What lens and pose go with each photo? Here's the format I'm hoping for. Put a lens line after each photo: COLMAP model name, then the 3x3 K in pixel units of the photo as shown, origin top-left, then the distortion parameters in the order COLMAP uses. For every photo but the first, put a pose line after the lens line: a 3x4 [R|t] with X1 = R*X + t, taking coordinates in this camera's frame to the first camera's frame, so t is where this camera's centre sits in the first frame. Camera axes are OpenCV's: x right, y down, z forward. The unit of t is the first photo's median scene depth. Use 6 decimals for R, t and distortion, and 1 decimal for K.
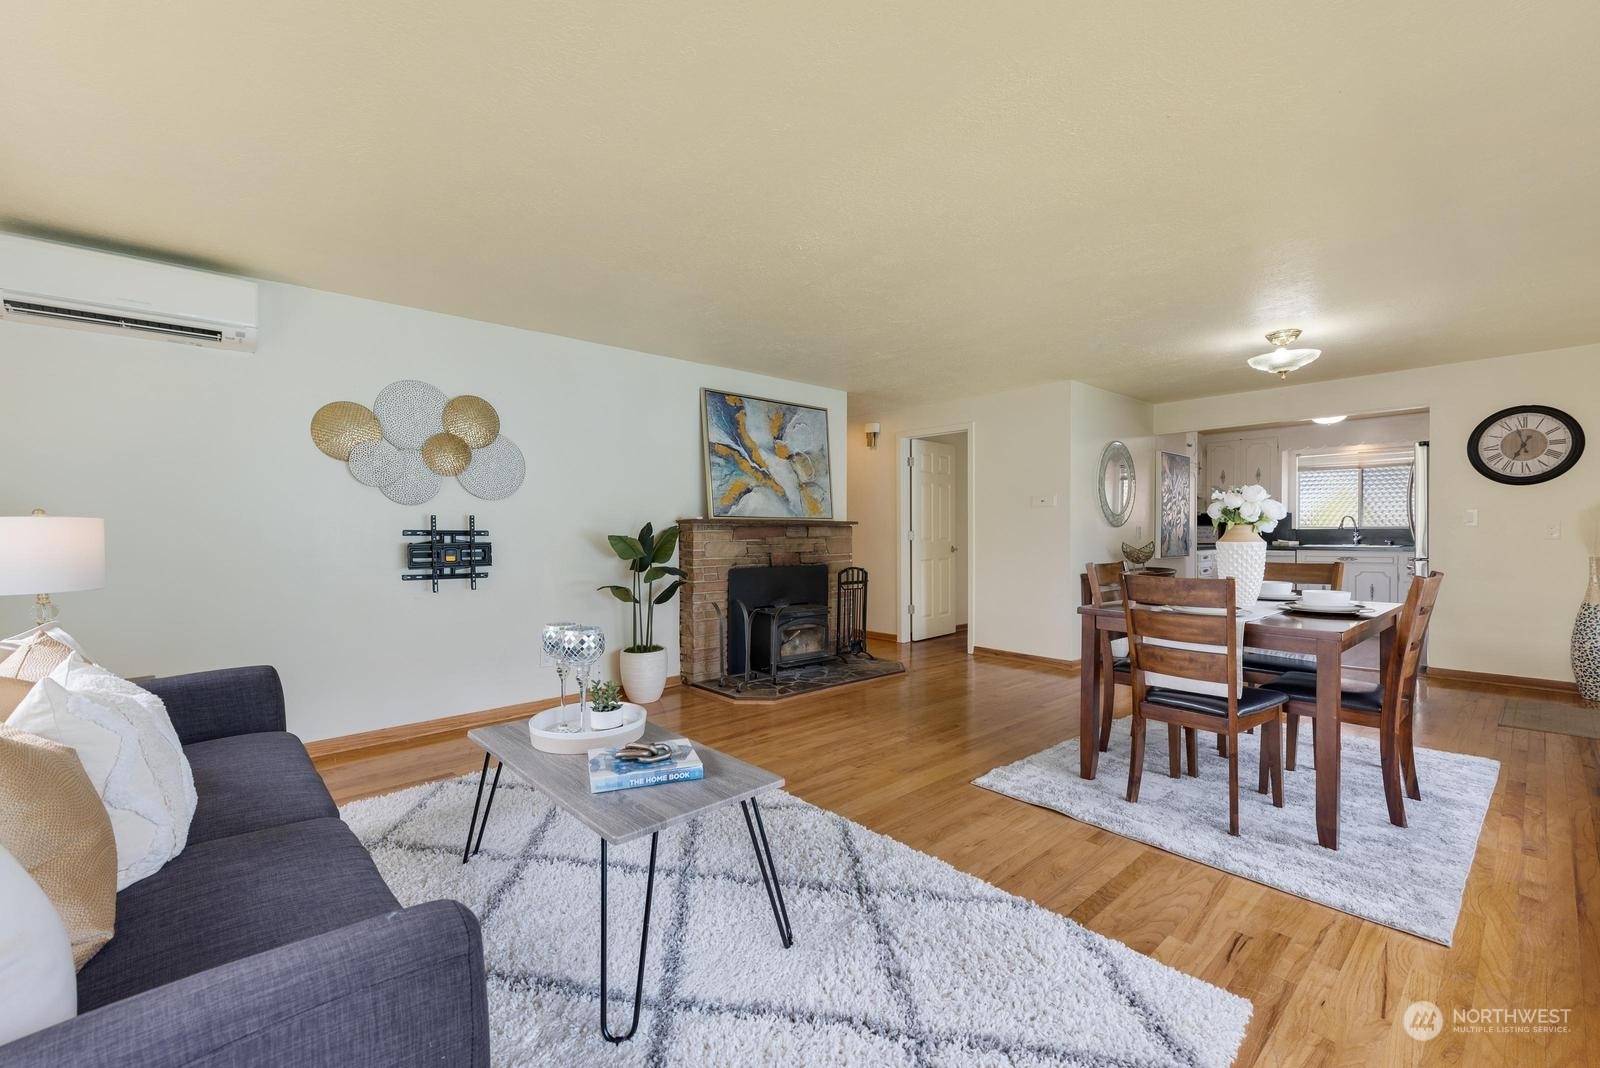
lens RADIAL K [[672.0, 0, 800.0], [0, 672.0, 534.0], [0, 0, 1]] dist [0.000379, -0.000105]
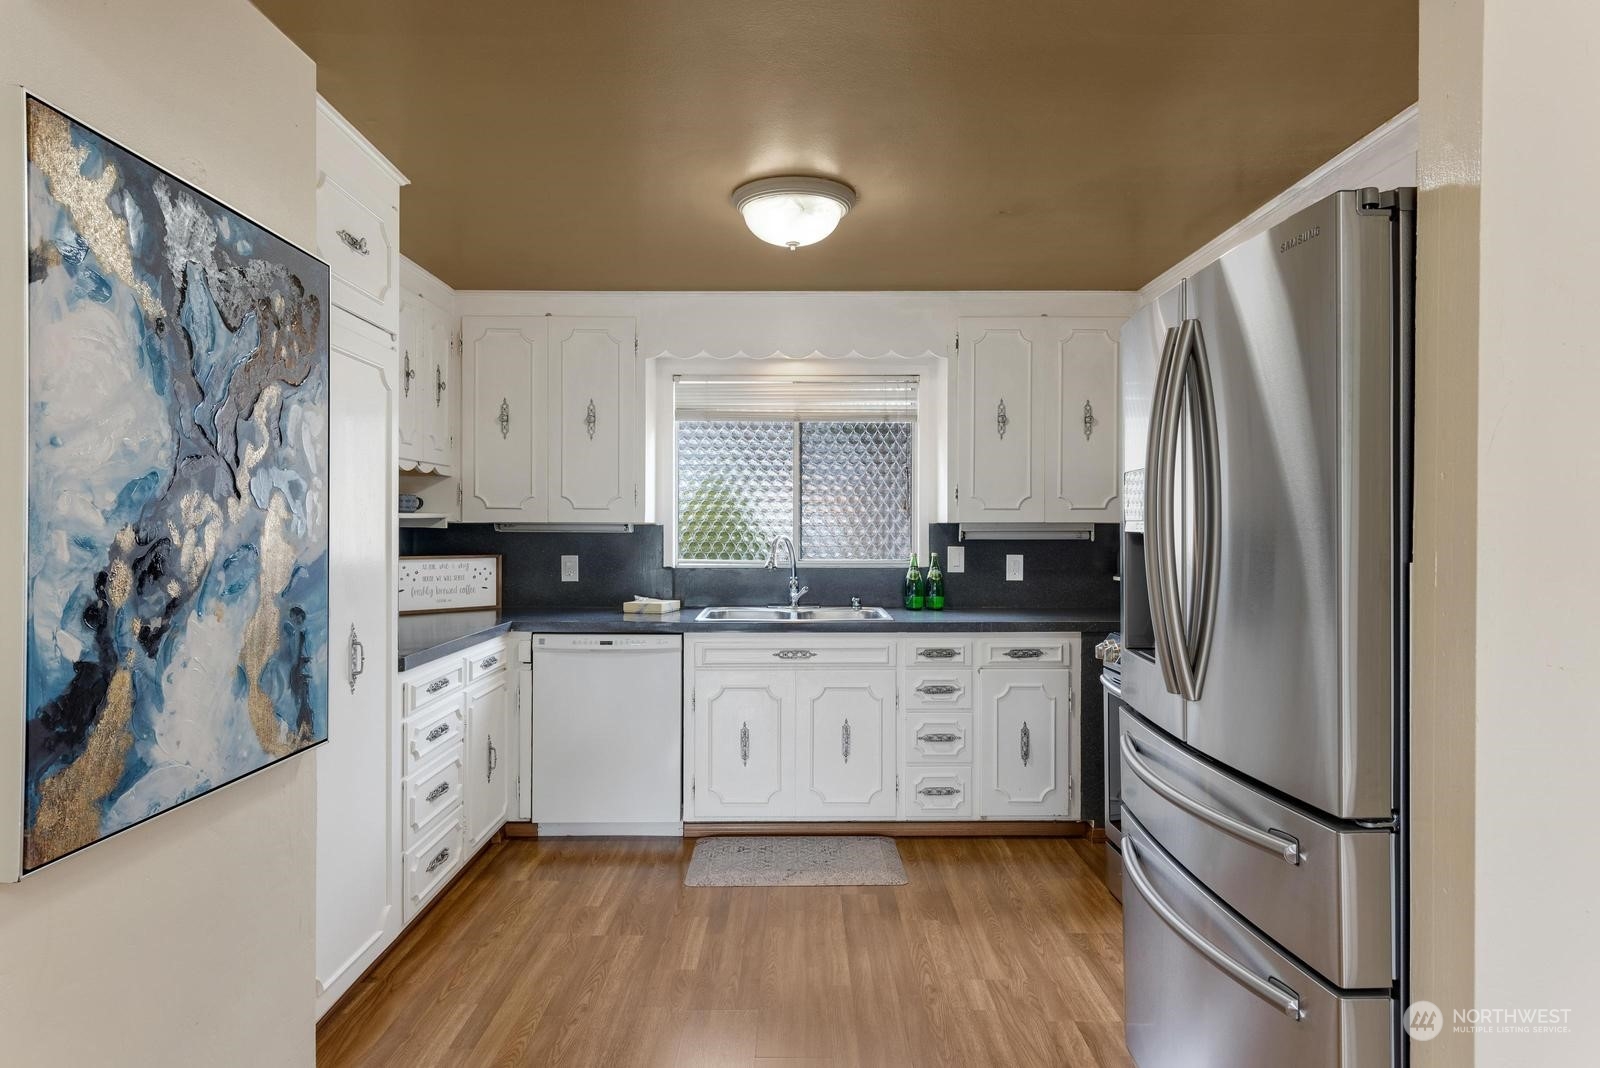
lens RADIAL K [[916.6, 0, 800.0], [0, 916.6, 534.0], [0, 0, 1]] dist [0.001923, -0.000233]
pose [[0.660716, 0.001928, 0.750633, 0.411528], [0.003333, 0.999979, -0.005502, -0.025558], [-0.750629, 0.006138, 0.660696, 0.626470]]
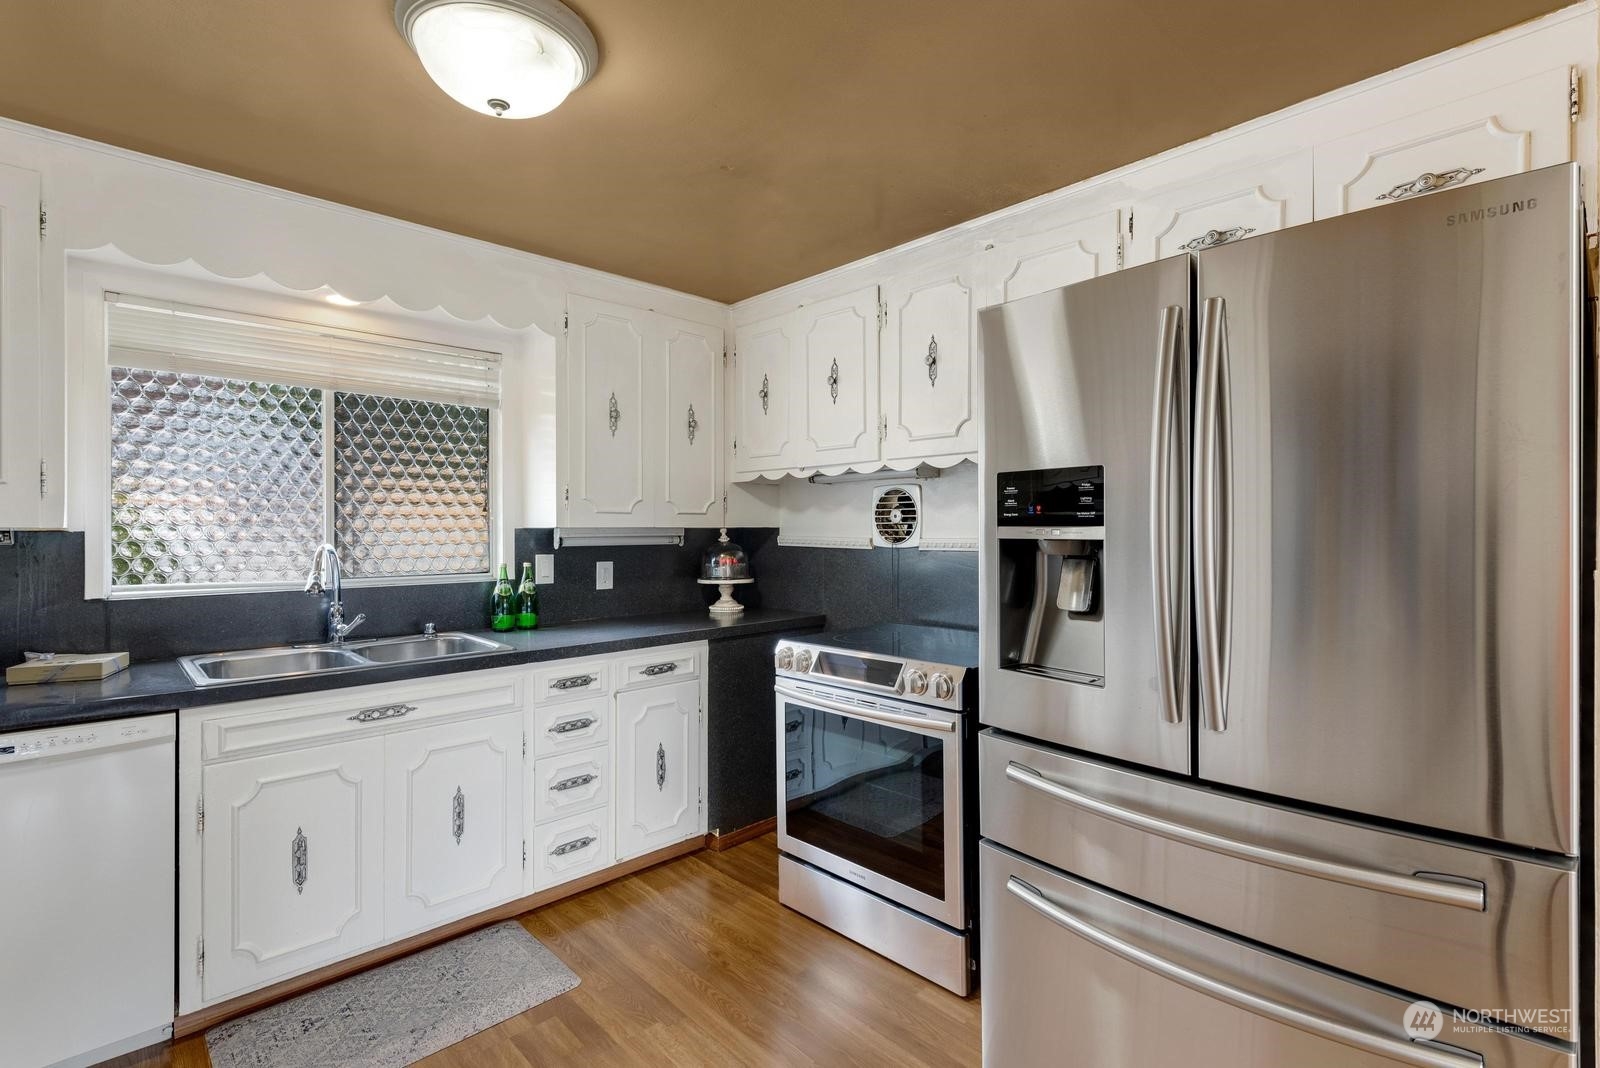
lens RADIAL K [[750.0, 0, 818.4], [0, 750.0, 534.0], [0, 0, 1]] dist [-0.002079, -0.001489]
pose [[-0.043129, 0.002264, 0.999067, 0.484876], [0.015144, 0.999884, -0.001613, -0.028805], [-0.998955, 0.015060, -0.043158, 0.795165]]
